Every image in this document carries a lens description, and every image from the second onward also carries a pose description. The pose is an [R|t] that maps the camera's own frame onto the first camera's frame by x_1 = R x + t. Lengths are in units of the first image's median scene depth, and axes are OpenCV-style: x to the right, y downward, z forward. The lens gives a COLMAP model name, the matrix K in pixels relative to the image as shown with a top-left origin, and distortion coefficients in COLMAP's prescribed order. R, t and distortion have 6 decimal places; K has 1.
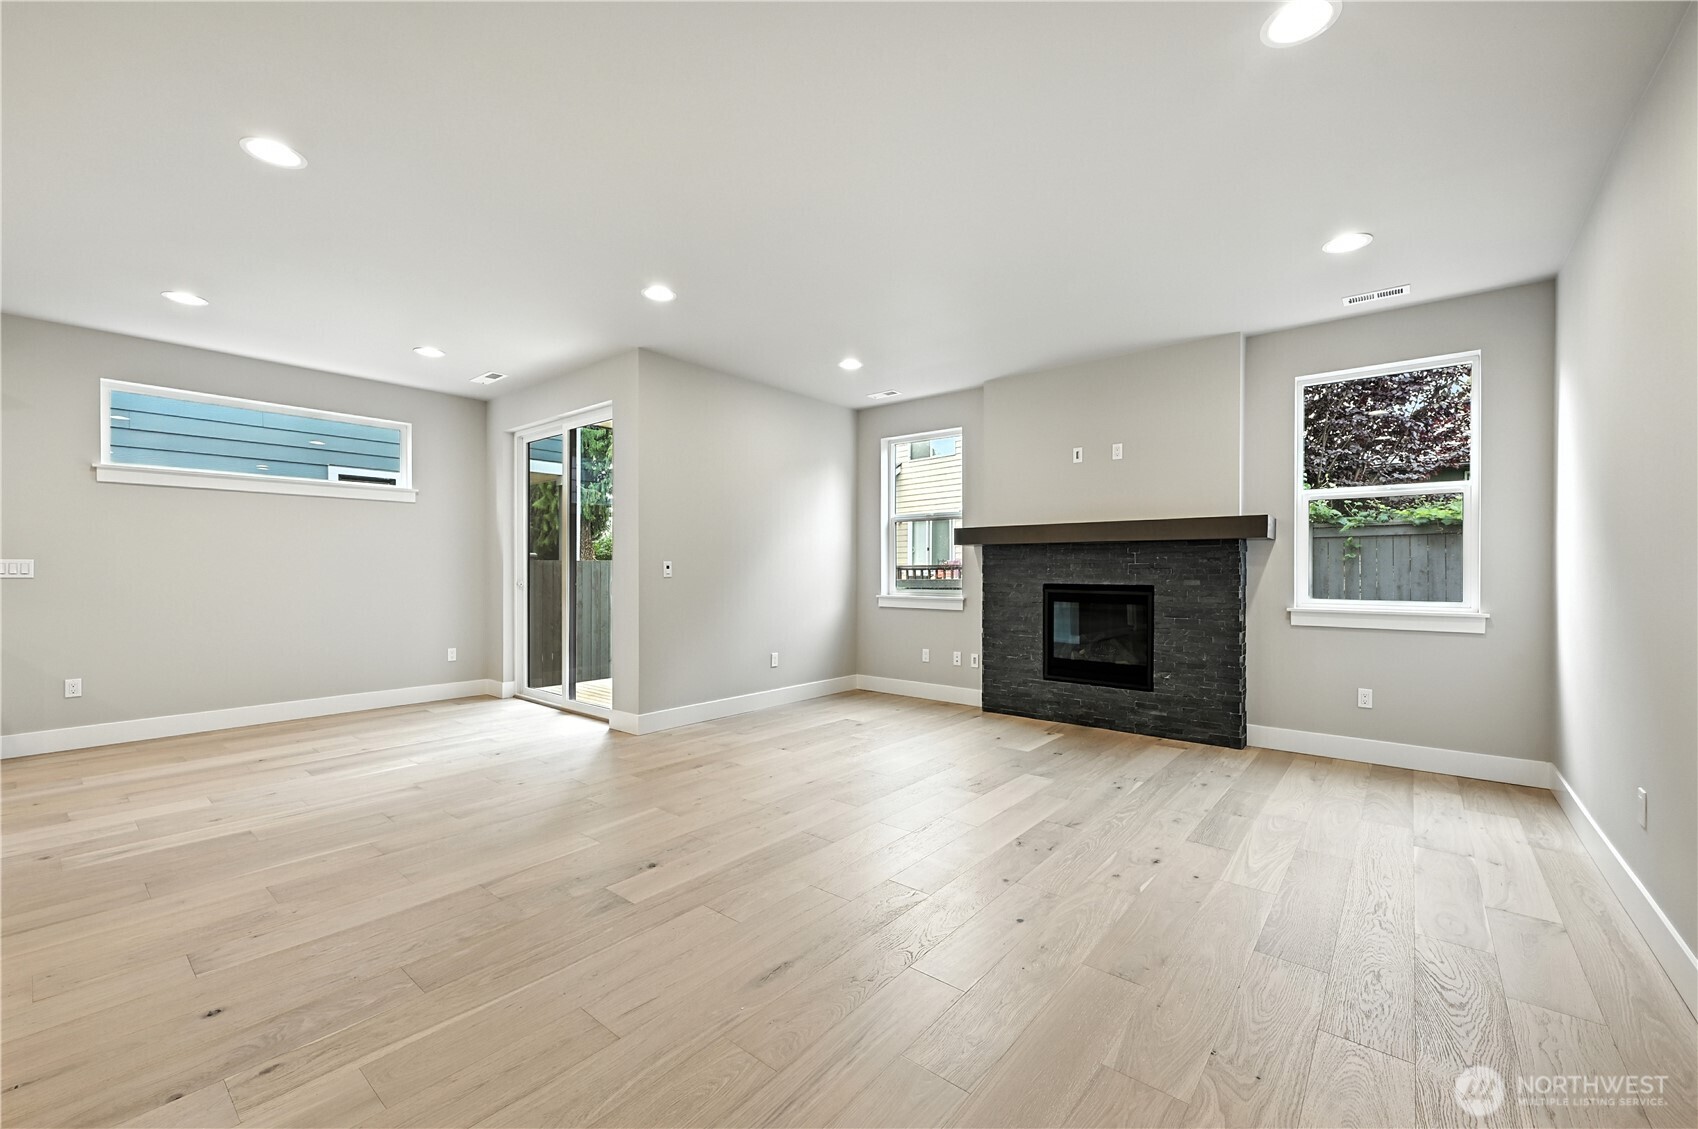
lens RADIAL K [[682.2, 0, 847.8], [0, 682.2, 566.6], [0, 0, 1]] dist [0.001060, 0.000058]
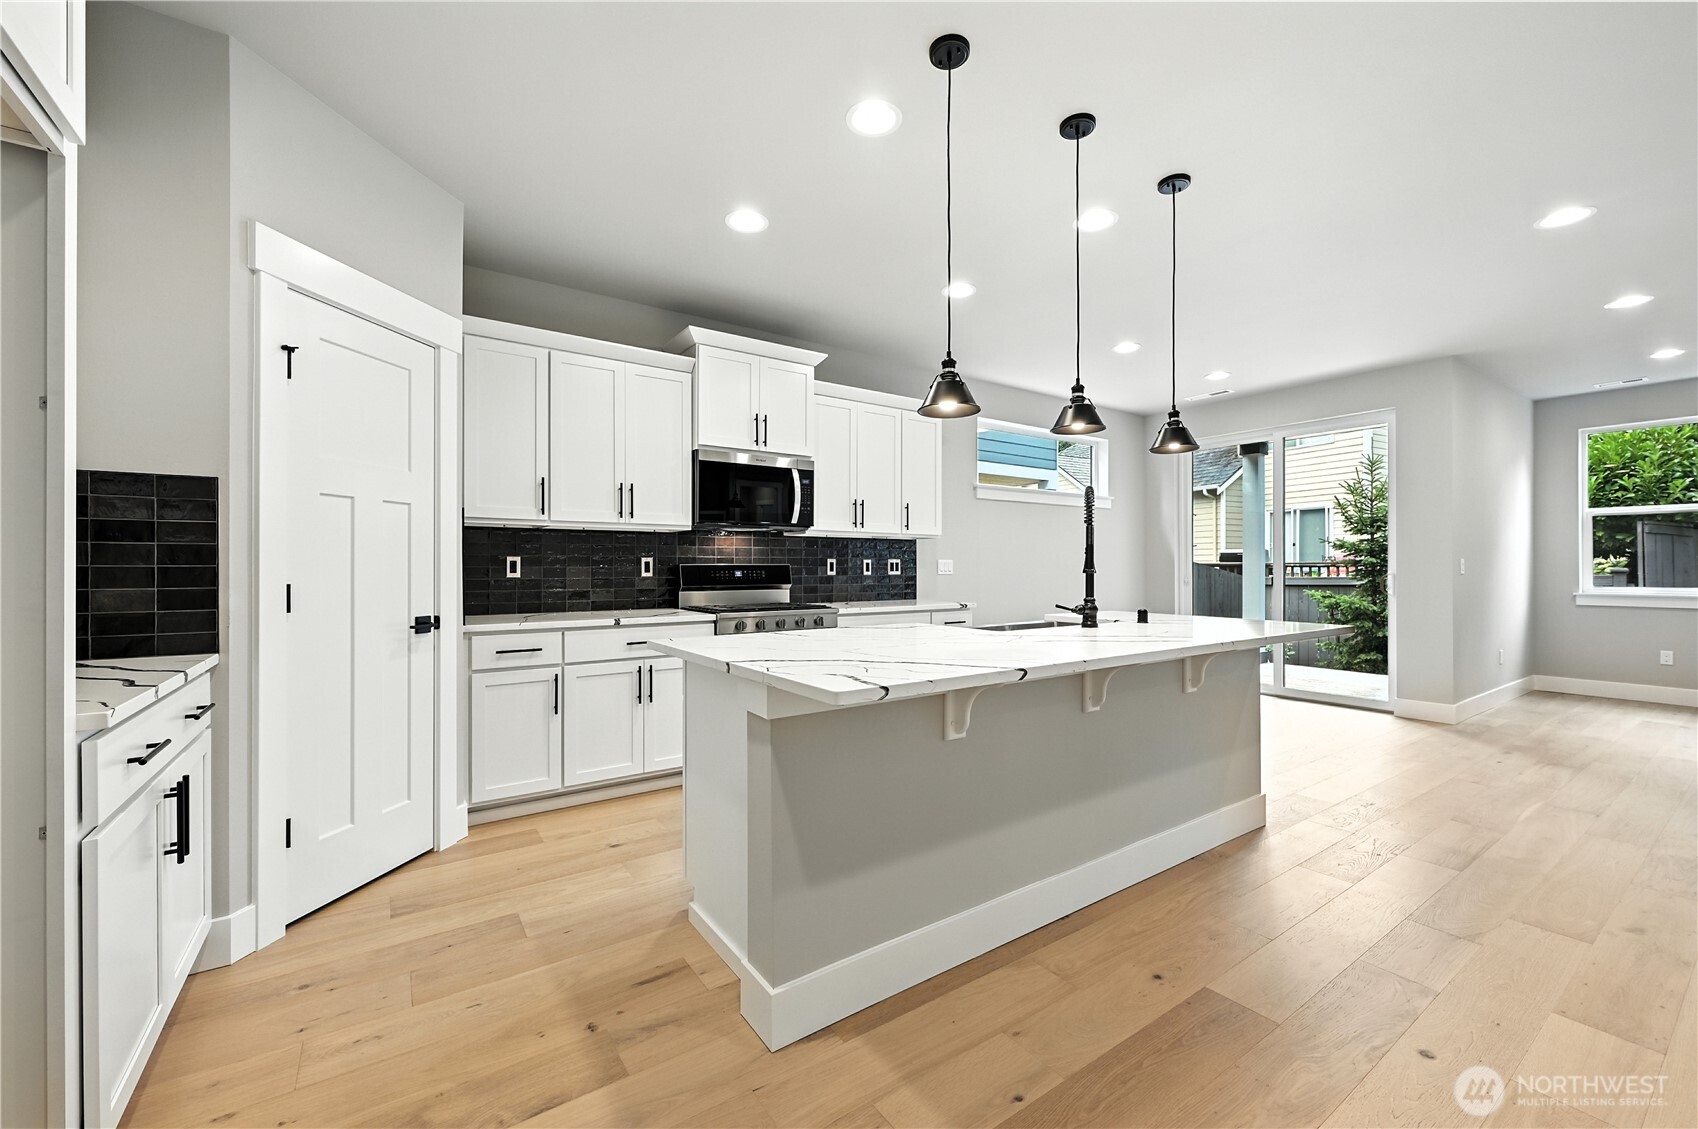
lens RADIAL K [[673.9, 0, 853.2], [0, 673.9, 566.9], [0, 0, 1]] dist [-0.000206, -0.000027]
pose [[0.963661, -0.002445, -0.267117, -0.932292], [0.003664, 0.999985, 0.004065, -0.003012], [0.267103, -0.004896, 0.963656, -0.250327]]
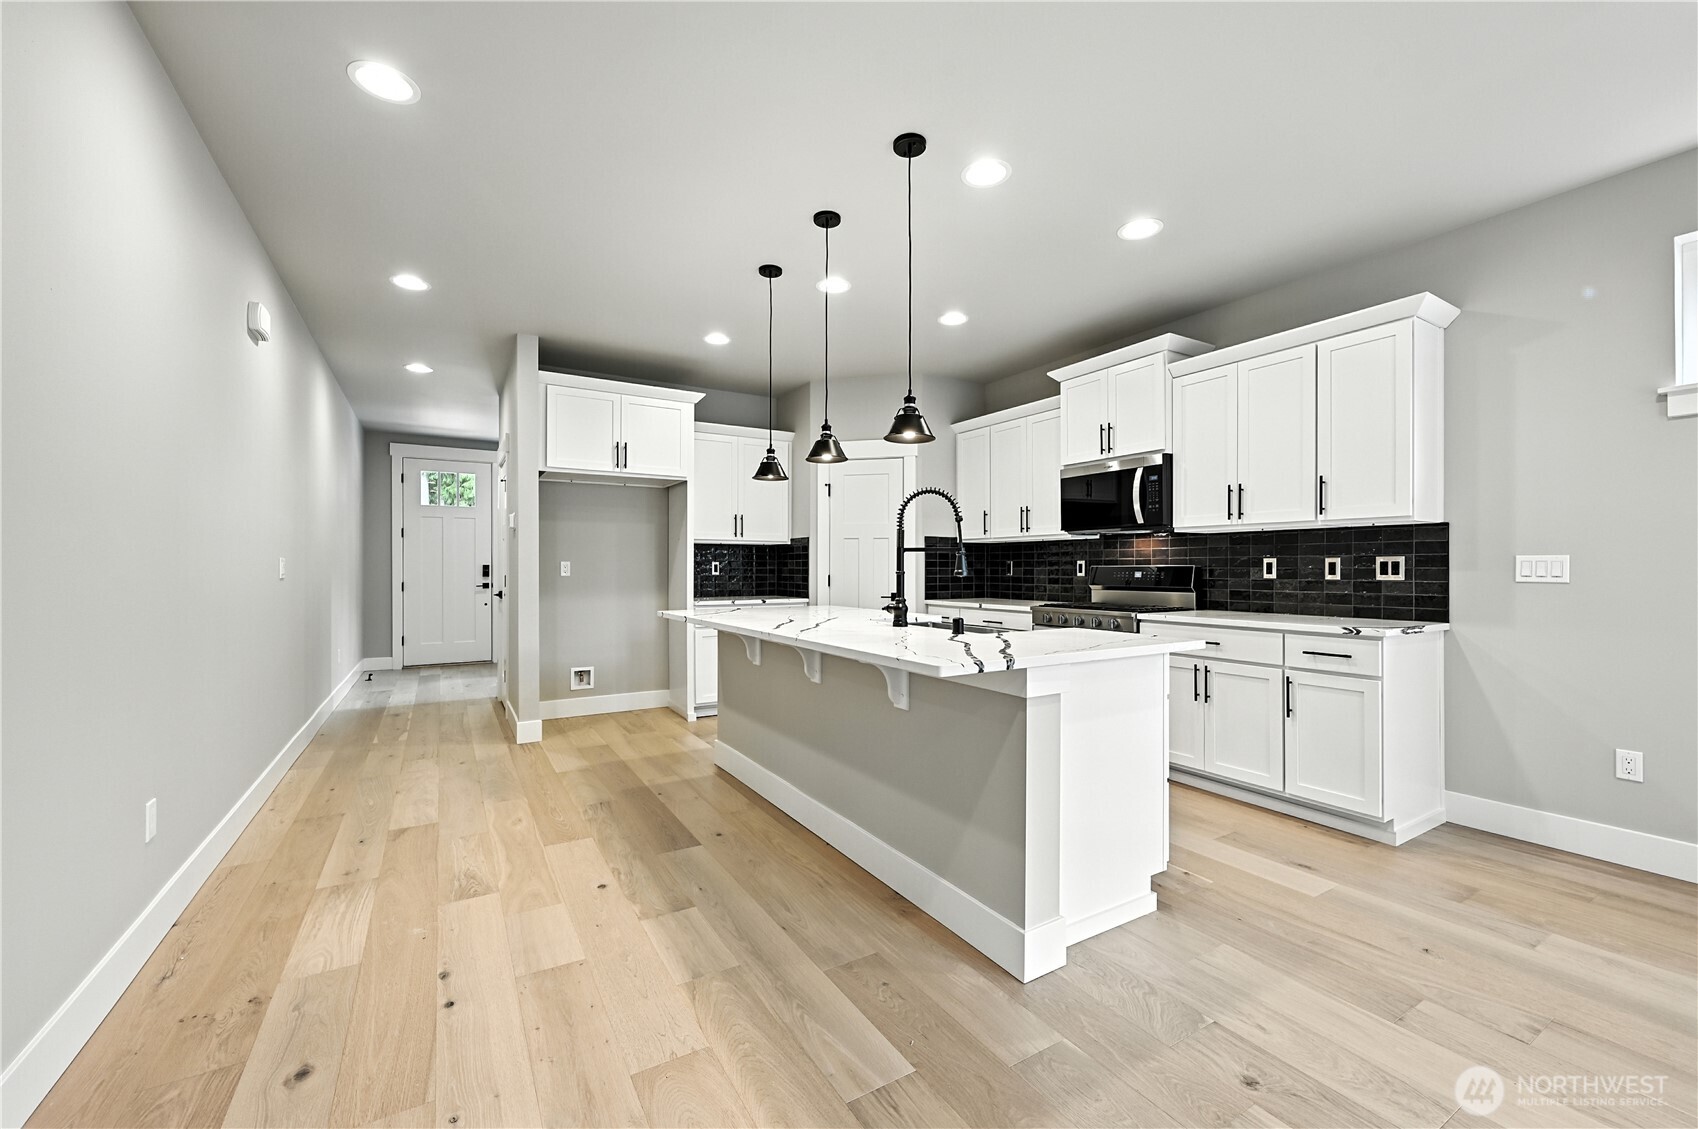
lens RADIAL K [[680.0, 0, 846.3], [0, 680.0, 562.9], [0, 0, 1]] dist [-0.000933, -0.000082]
pose [[-0.332063, -0.010313, -0.943201, -0.309107], [0.003656, 0.999919, -0.012221, 0.002497], [0.943250, -0.007506, -0.331999, 0.507902]]
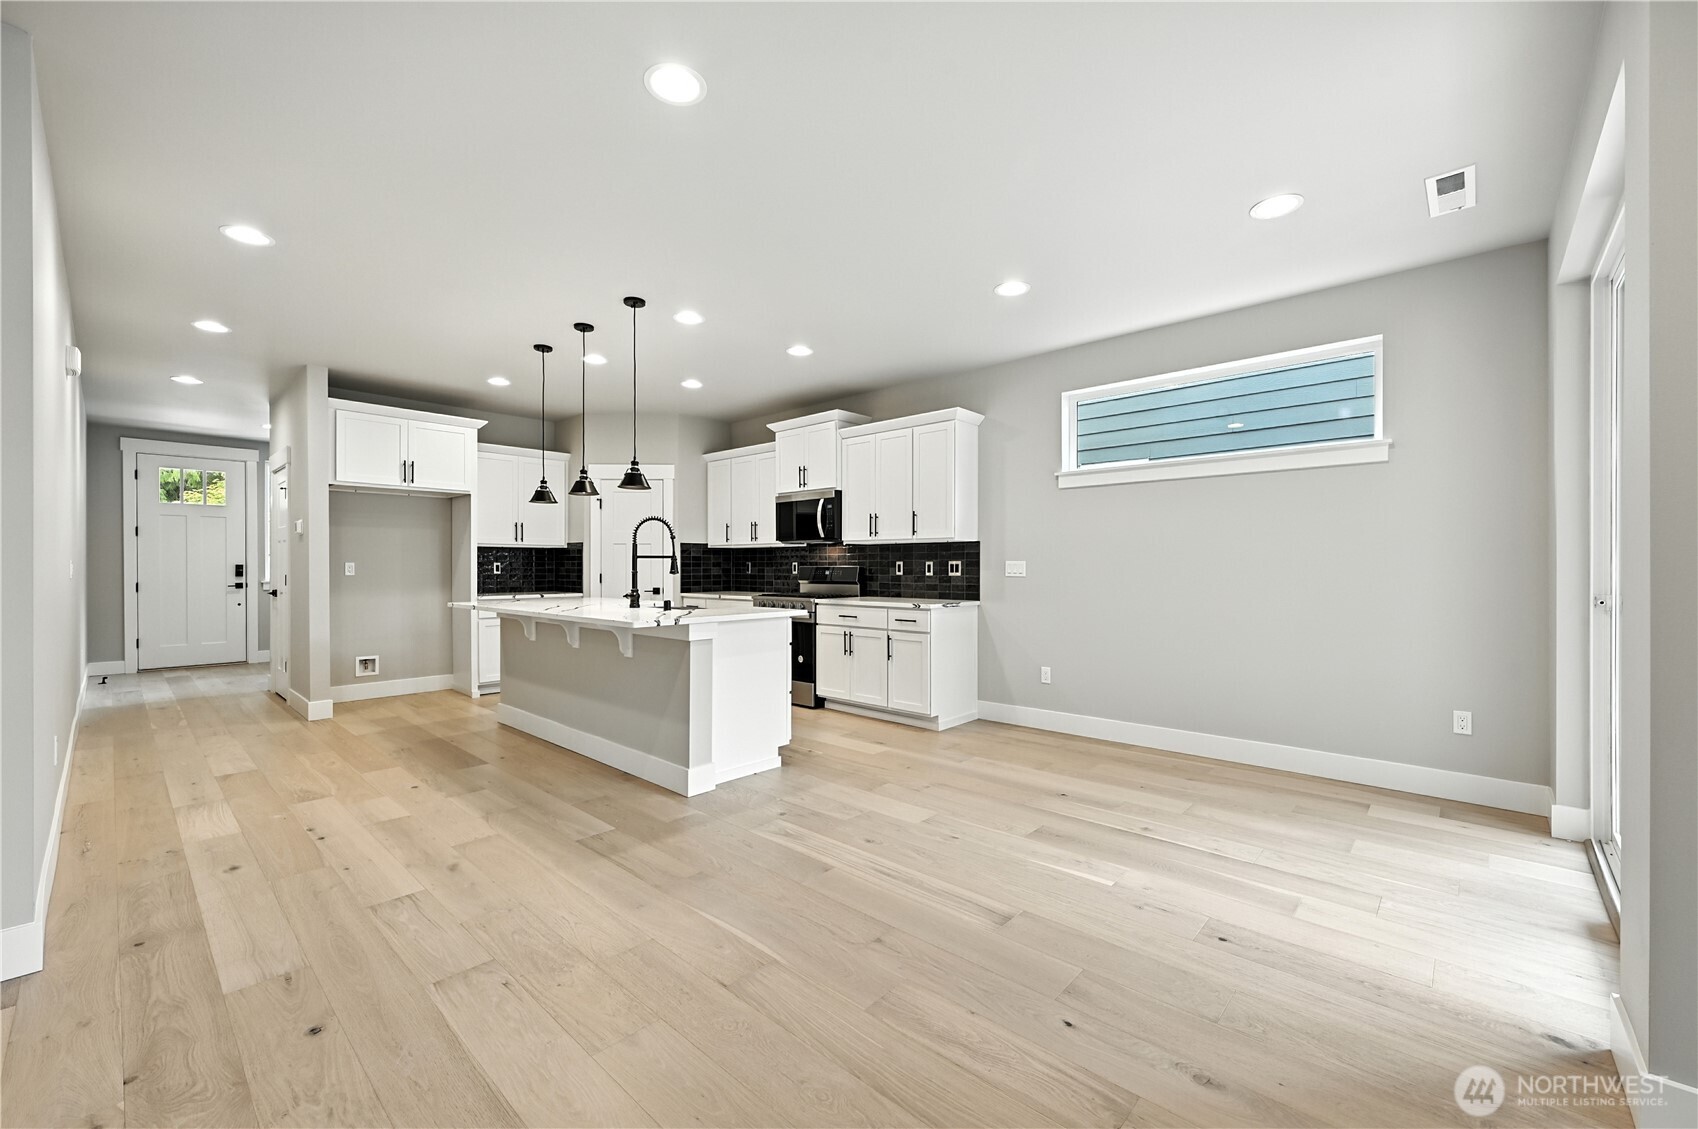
lens RADIAL K [[682.2, 0, 847.8], [0, 682.2, 566.6], [0, 0, 1]] dist [0.001060, 0.000058]
pose [[-0.050139, -0.002125, -0.998740, 0.001185], [0.005337, 0.999983, -0.002396, 0.000449], [0.998728, -0.005450, -0.050127, 0.682060]]
